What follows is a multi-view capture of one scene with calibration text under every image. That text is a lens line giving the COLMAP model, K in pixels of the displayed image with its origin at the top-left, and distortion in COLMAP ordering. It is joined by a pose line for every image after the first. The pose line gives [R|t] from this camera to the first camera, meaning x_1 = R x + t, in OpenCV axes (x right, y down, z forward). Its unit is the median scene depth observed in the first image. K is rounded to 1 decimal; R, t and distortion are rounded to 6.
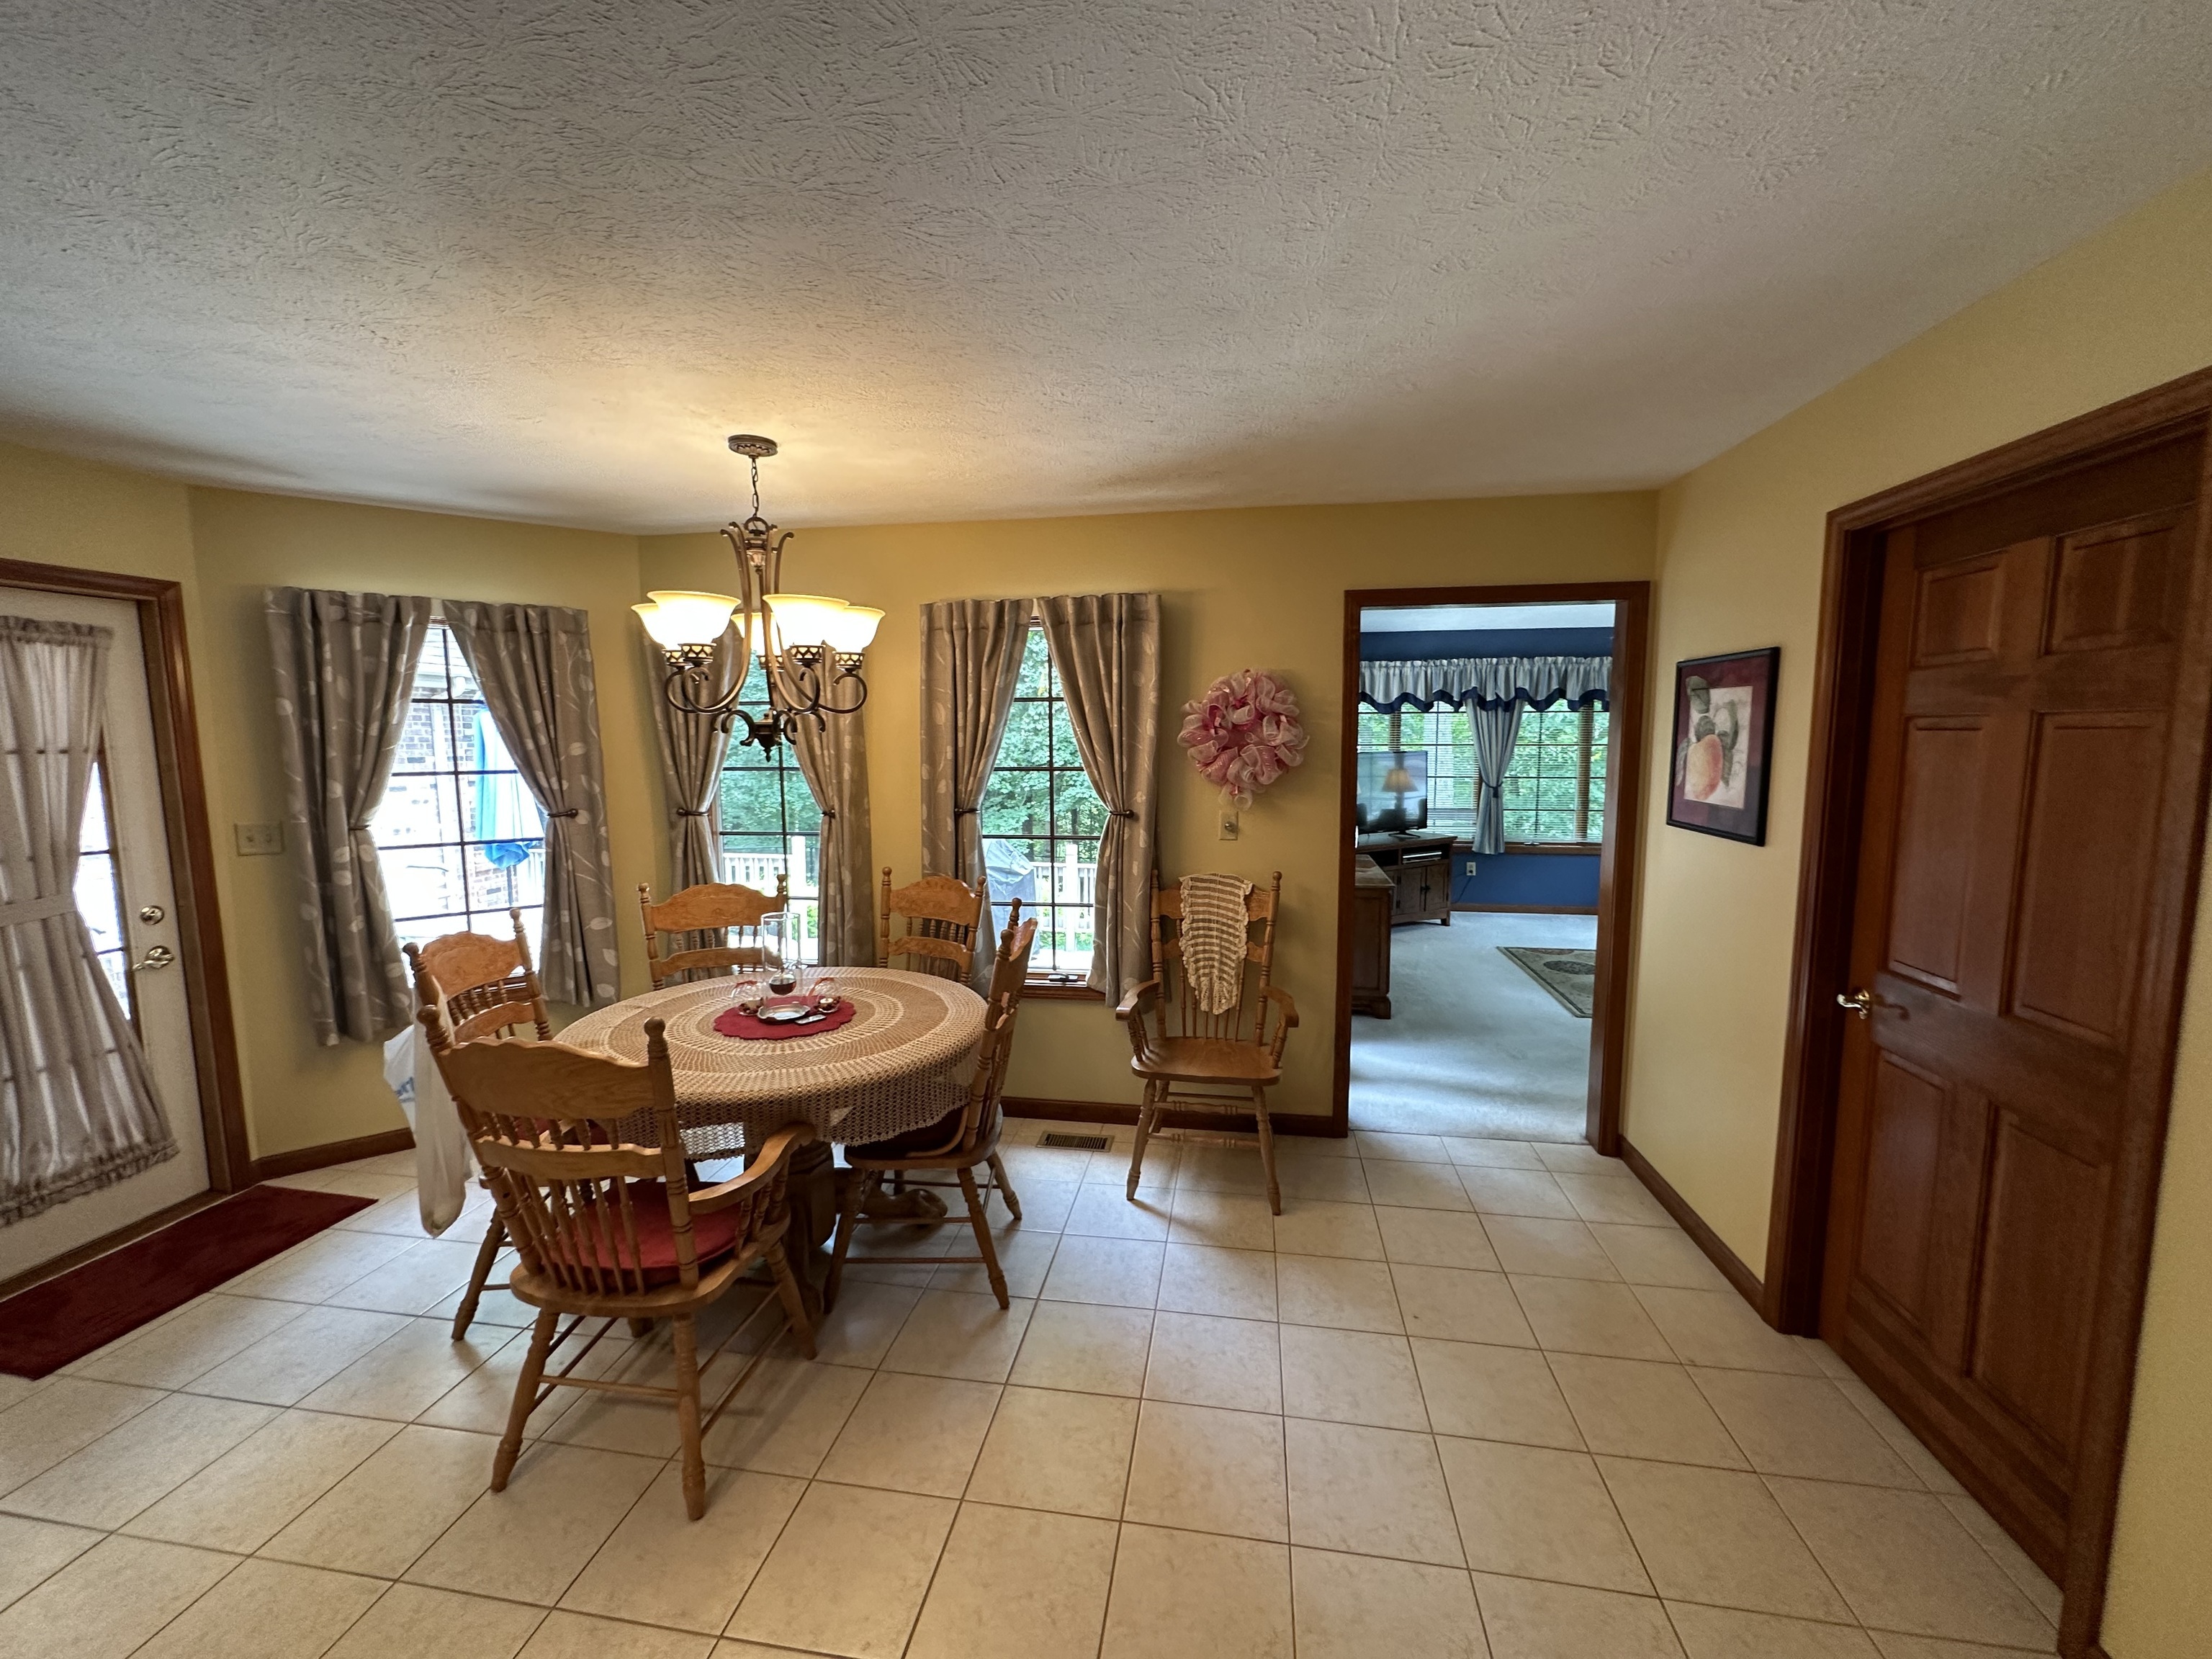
lens RADIAL K [[884.9, 0, 1100.1], [0, 884.9, 830.1], [0, 0, 1]] dist [0.000968, -0.000028]
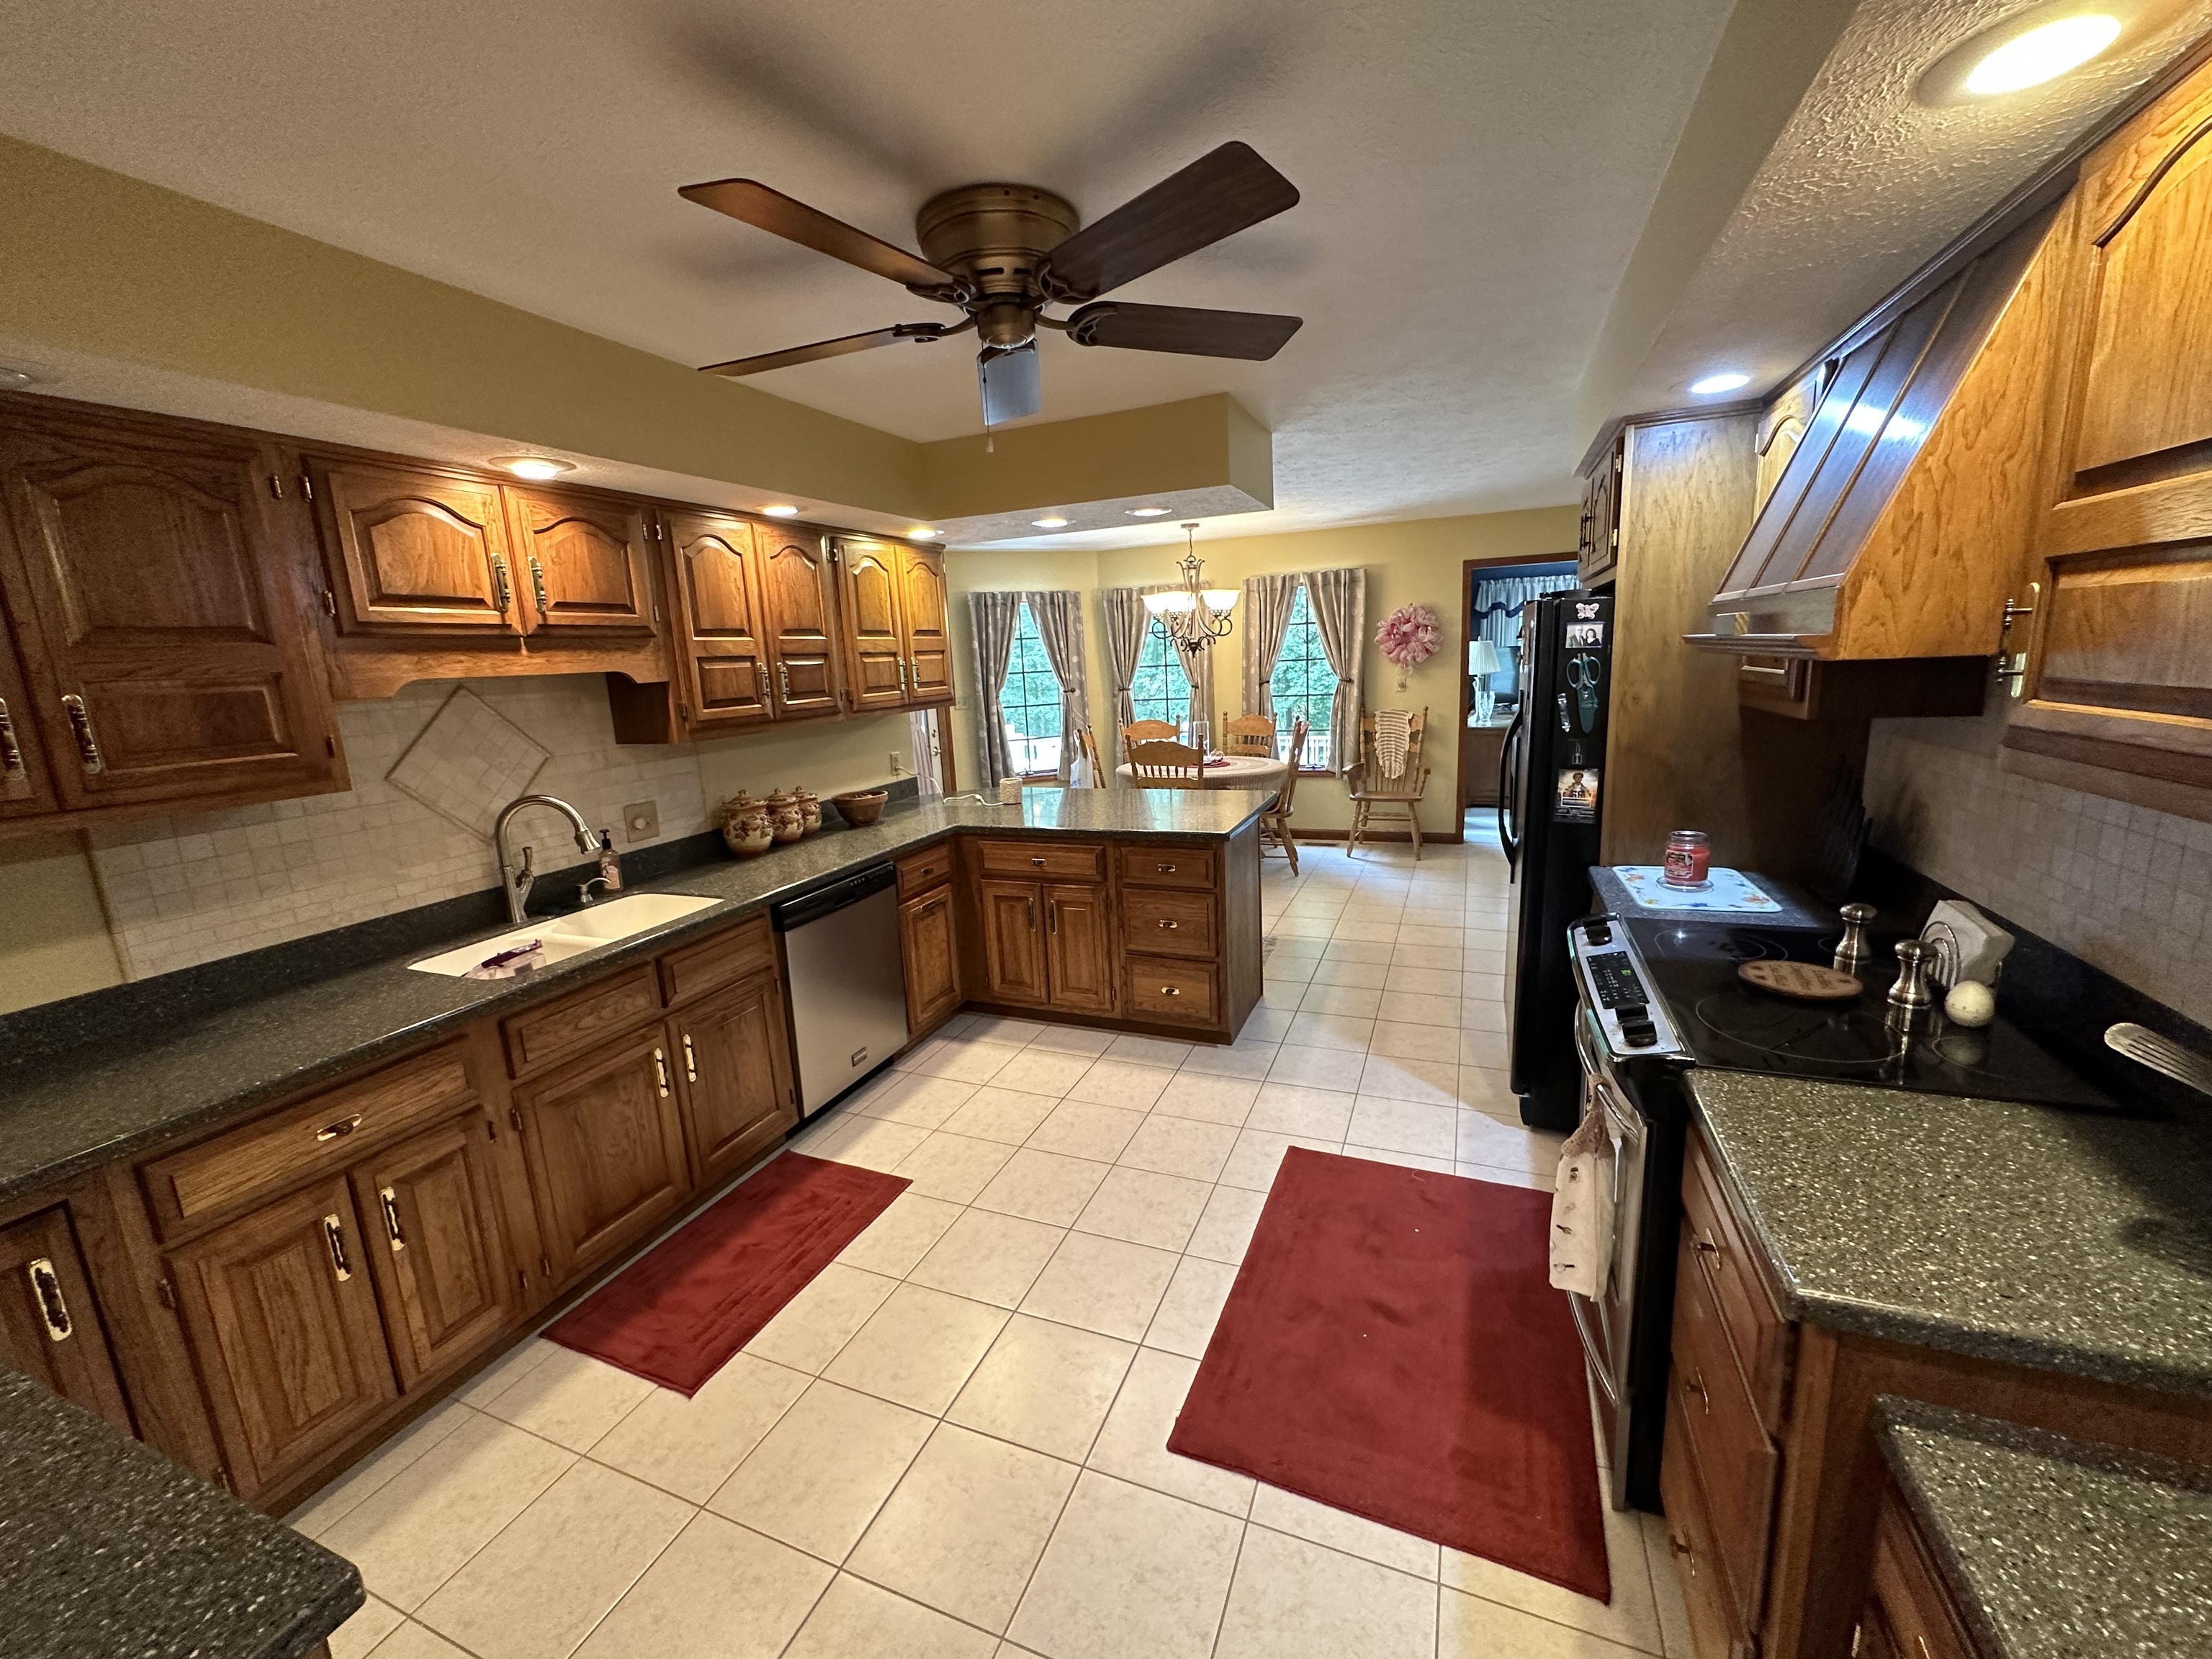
lens RADIAL K [[884.9, 0, 1109.4], [0, 884.9, 833.9], [0, 0, 1]] dist [0.000968, -0.000028]
pose [[0.975923, 0.001605, -0.218109, -0.059623], [0.019726, 0.995225, 0.095588, 0.128090], [0.217221, -0.097589, 0.971232, -1.113279]]
